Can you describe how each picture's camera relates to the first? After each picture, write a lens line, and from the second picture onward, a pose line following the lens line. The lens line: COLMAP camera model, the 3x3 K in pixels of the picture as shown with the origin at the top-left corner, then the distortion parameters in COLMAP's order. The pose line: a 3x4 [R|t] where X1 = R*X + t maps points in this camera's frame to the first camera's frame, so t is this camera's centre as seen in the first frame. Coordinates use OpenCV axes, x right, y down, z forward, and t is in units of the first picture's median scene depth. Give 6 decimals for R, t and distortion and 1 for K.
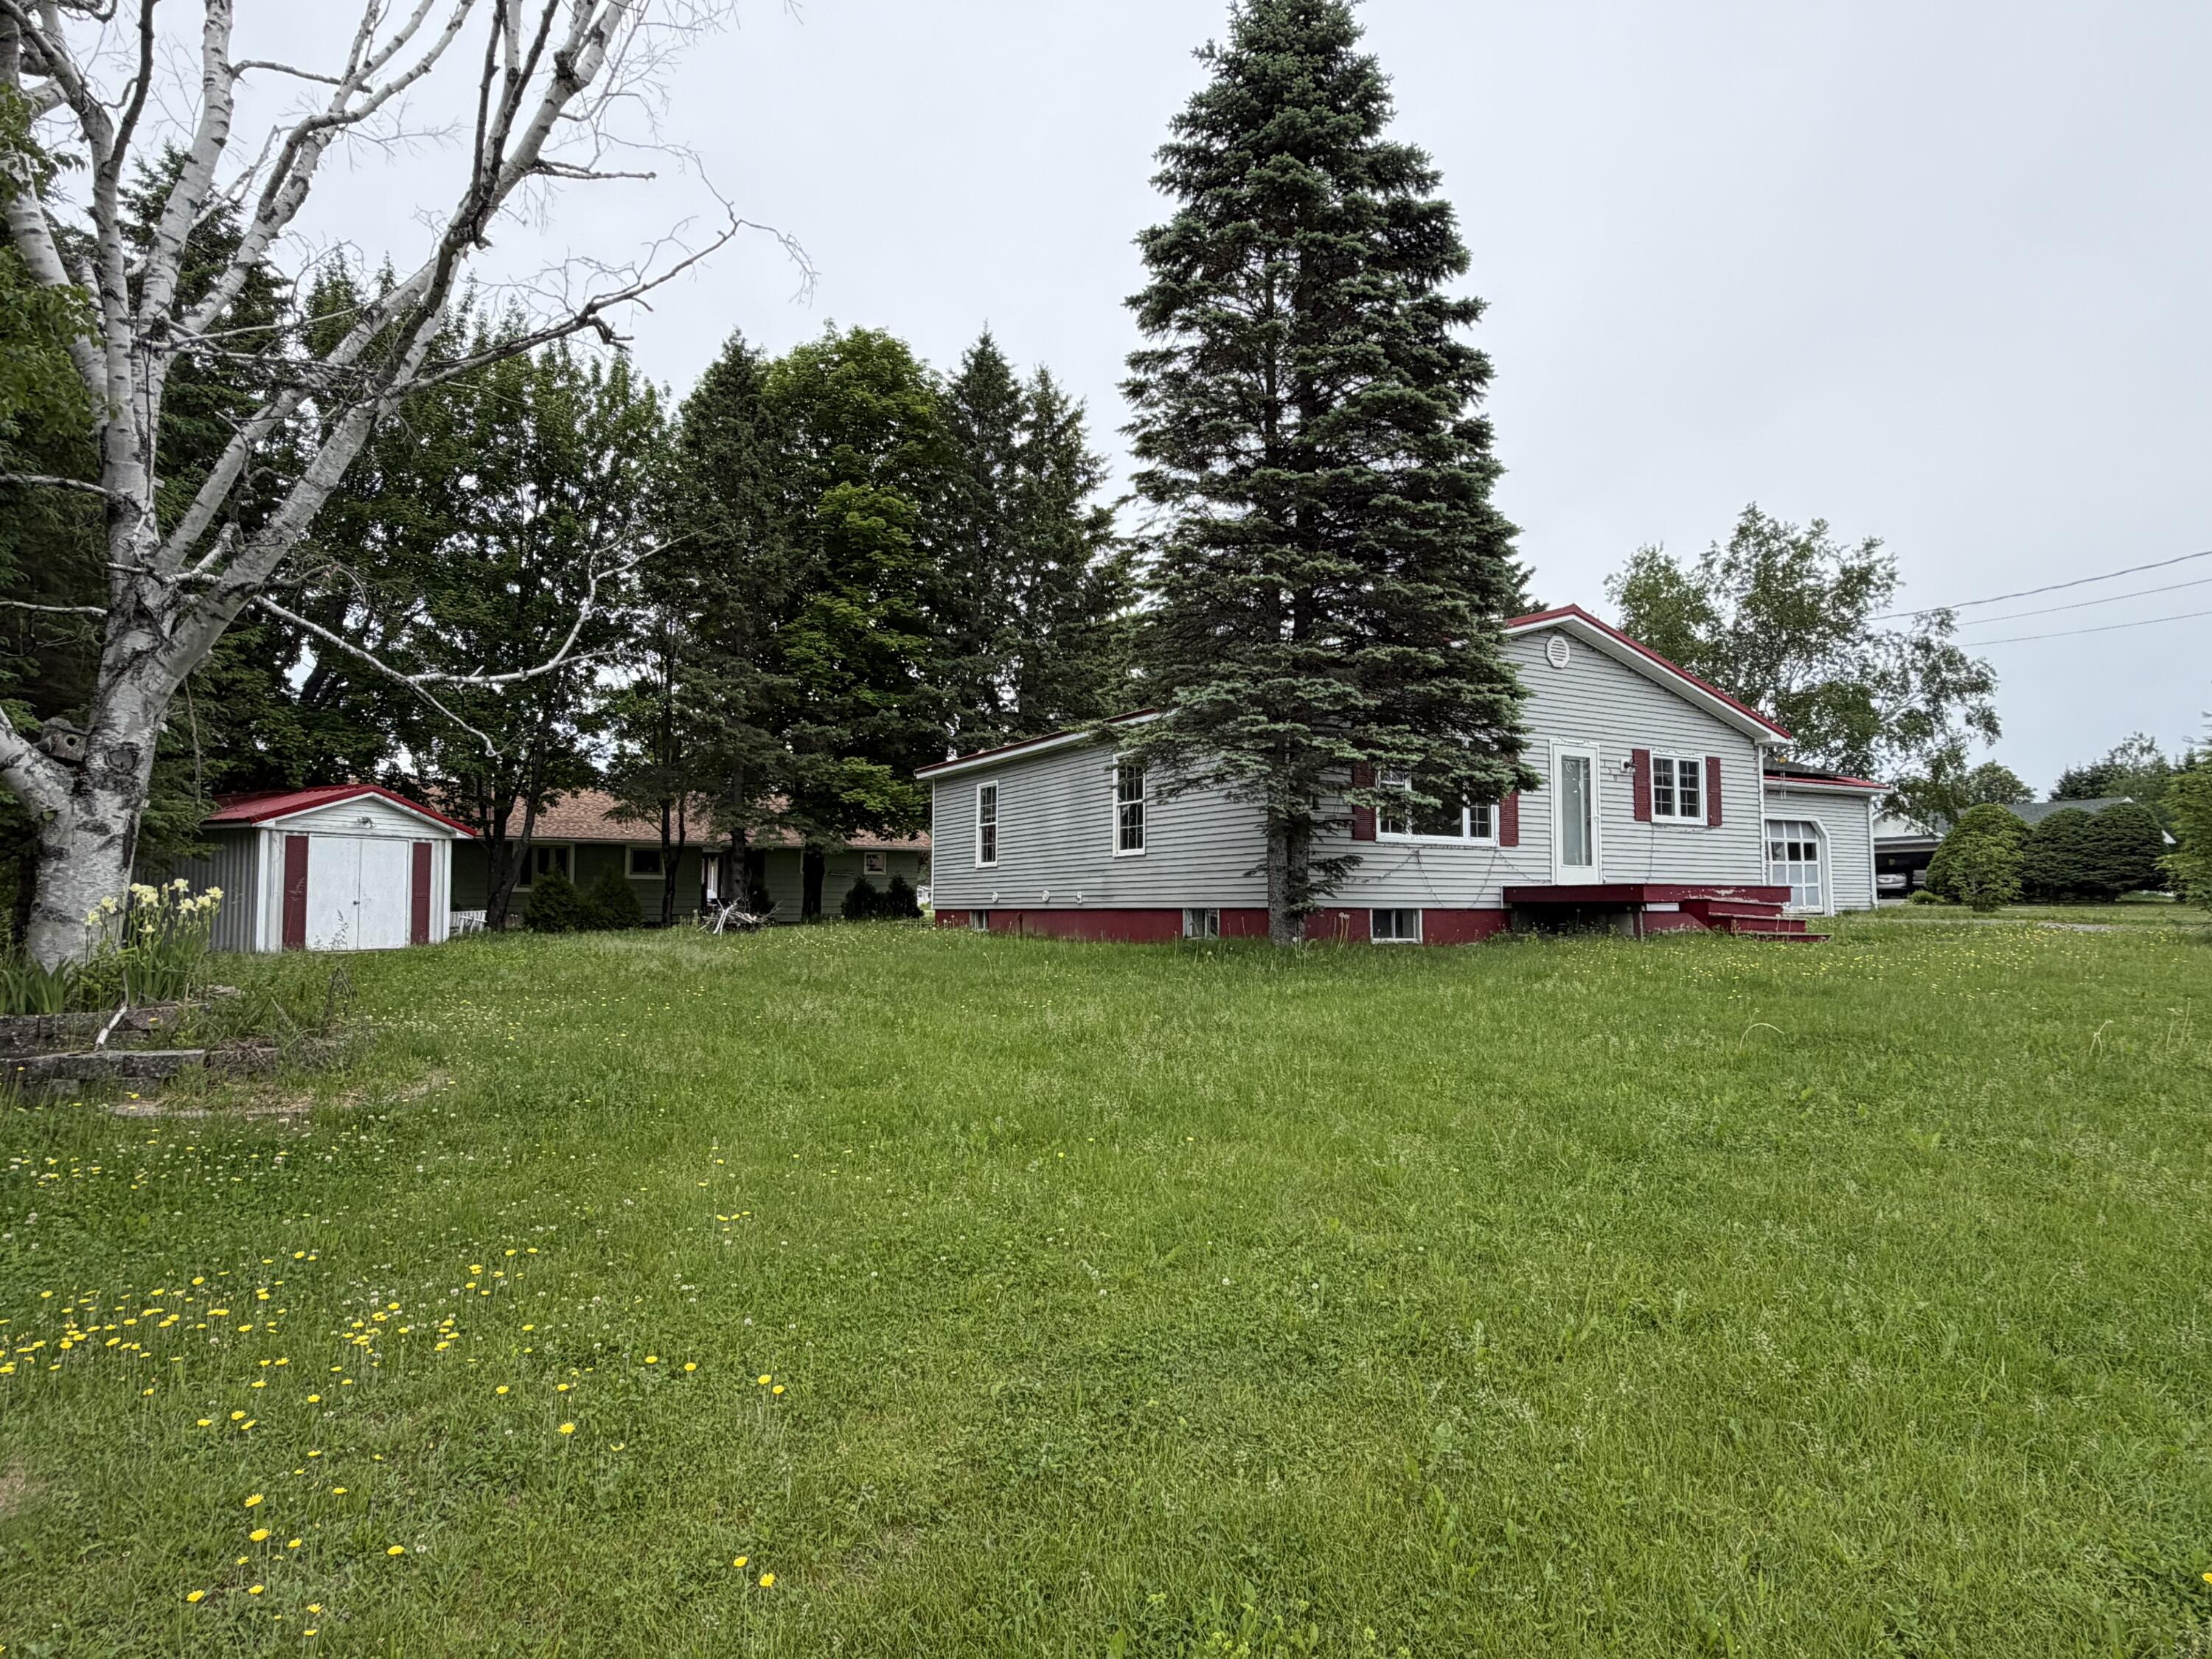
lens RADIAL K [[1295.7, 0, 1104.1], [0, 1295.7, 831.4], [0, 0, 1]] dist [0.005512, -0.000558]
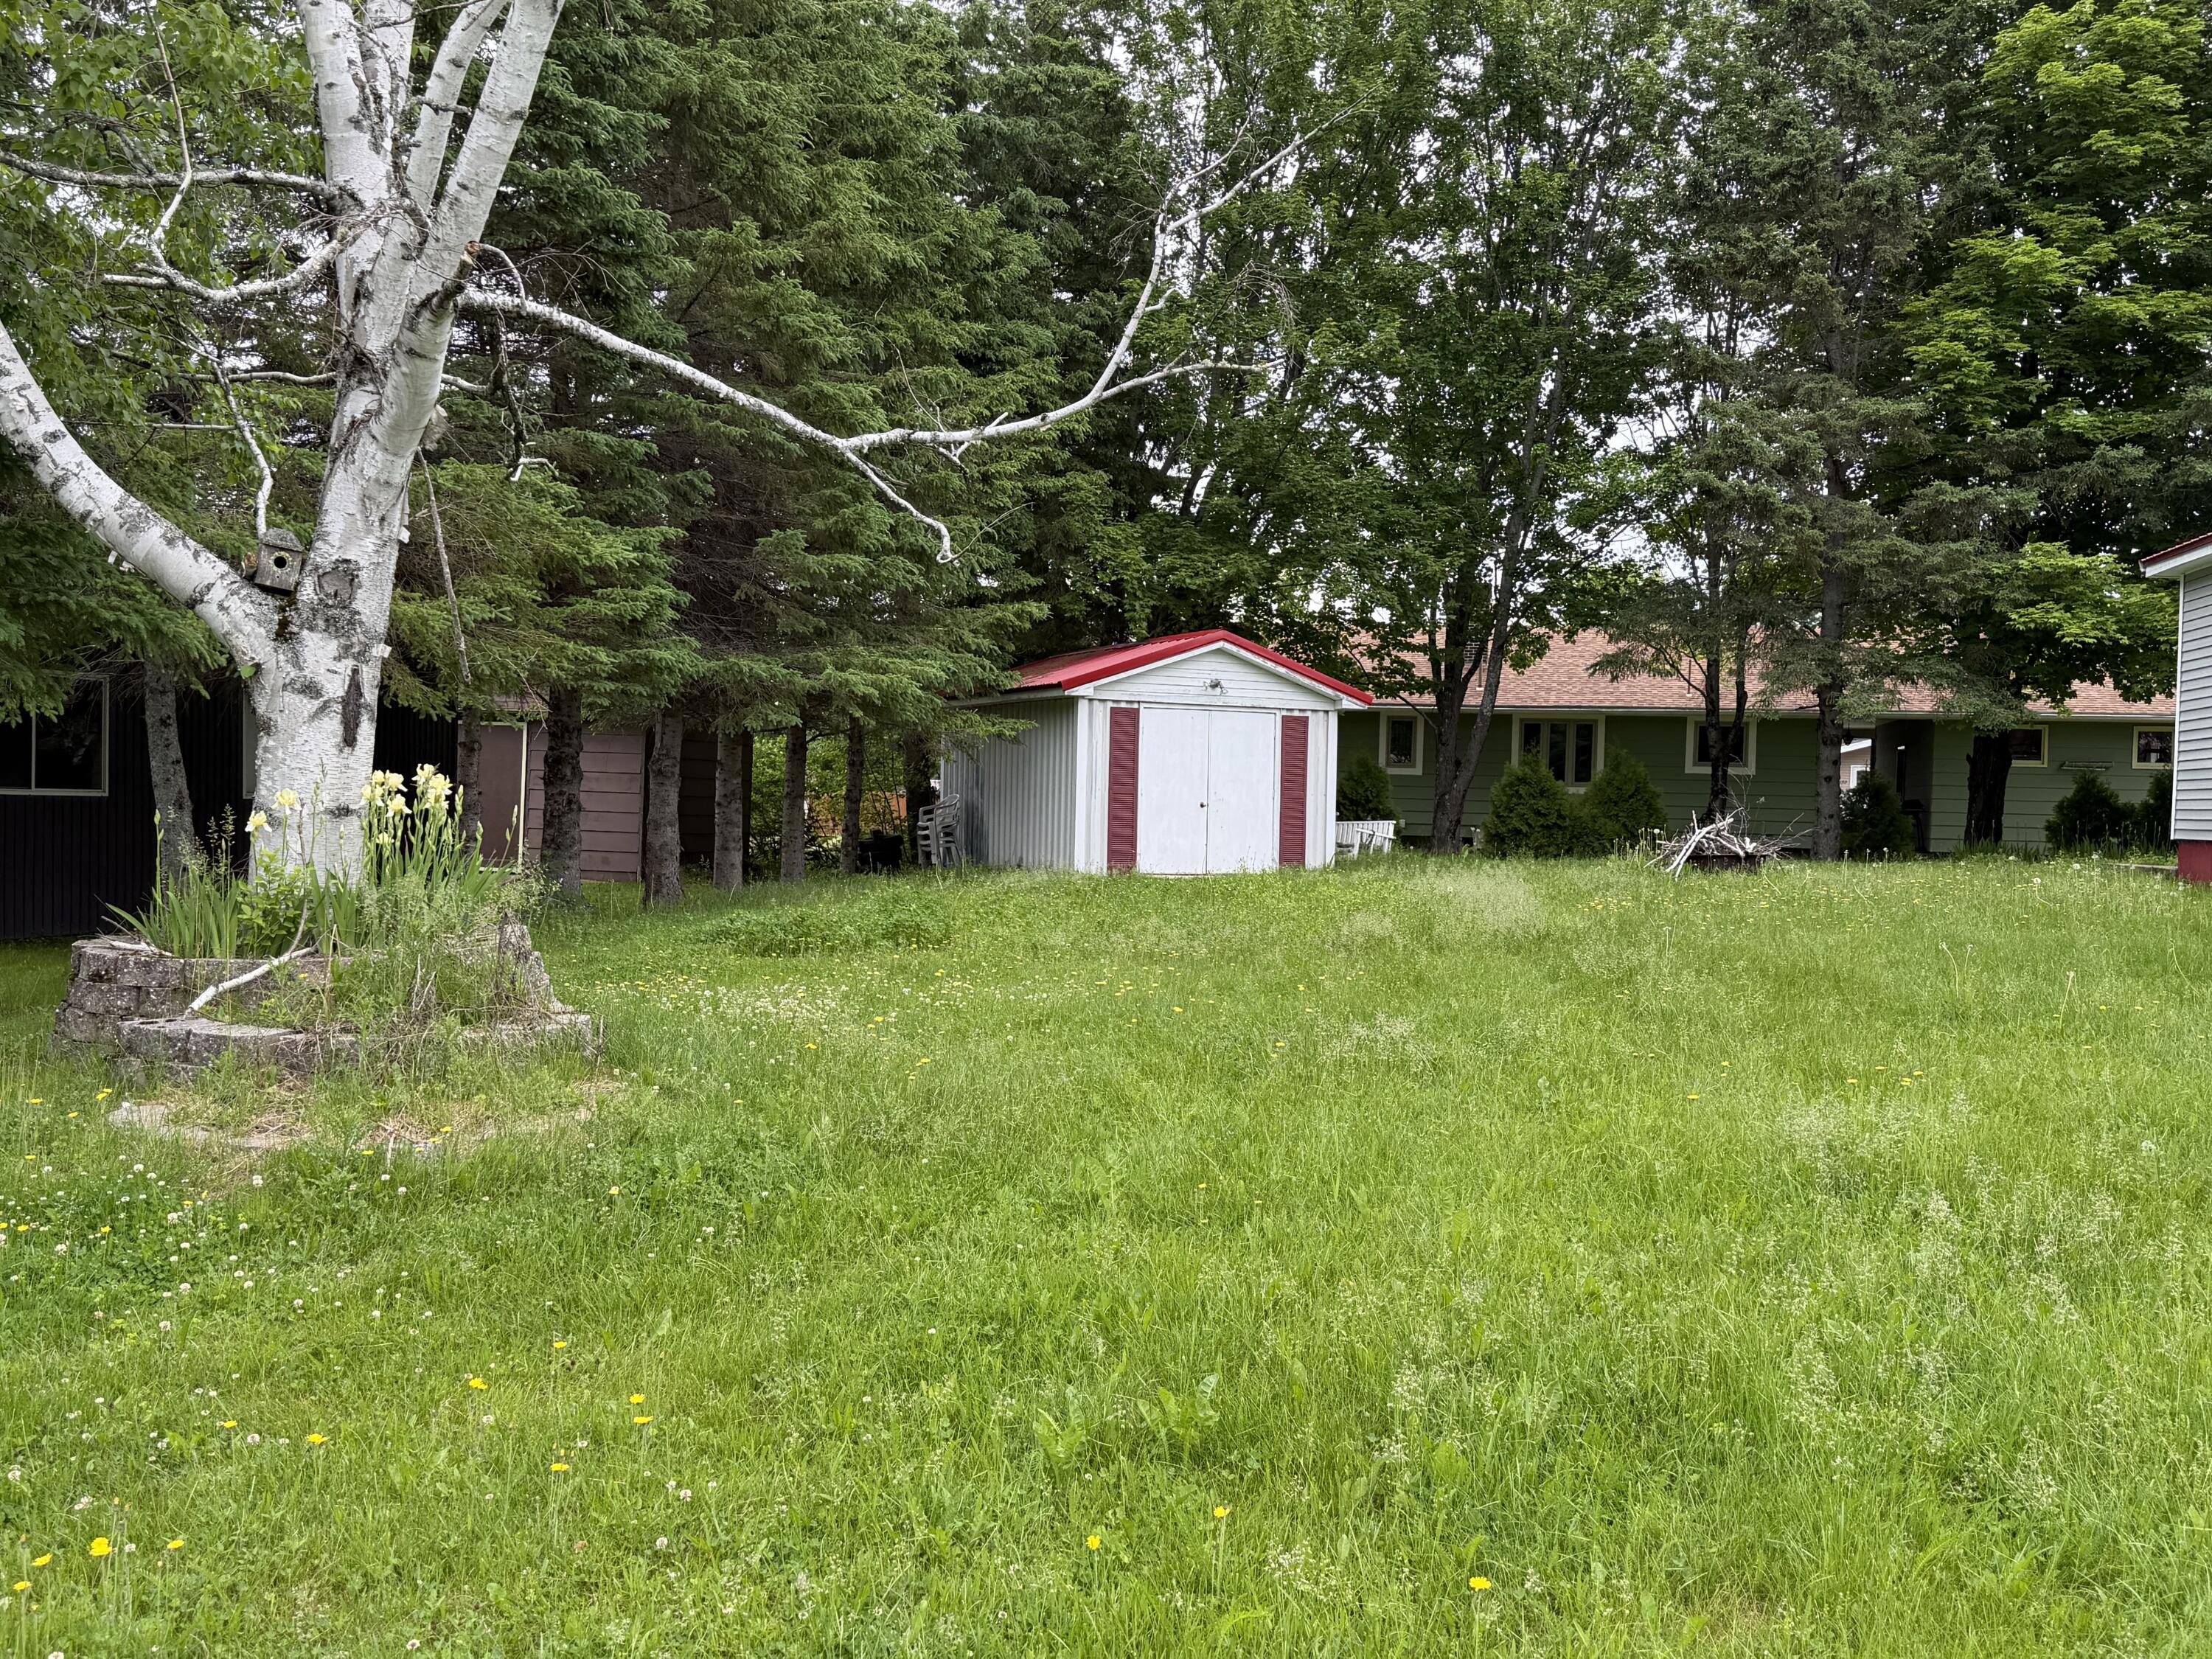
lens RADIAL K [[2109.7, 0, 1105.2], [0, 2109.7, 827.3], [0, 0, 1]] dist [0.043102, 0.000000]
pose [[0.774693, 0.022382, -0.631941, 0.081727], [0.016163, 0.998346, 0.055173, 0.005057], [0.632130, -0.052956, 0.773050, 0.130977]]
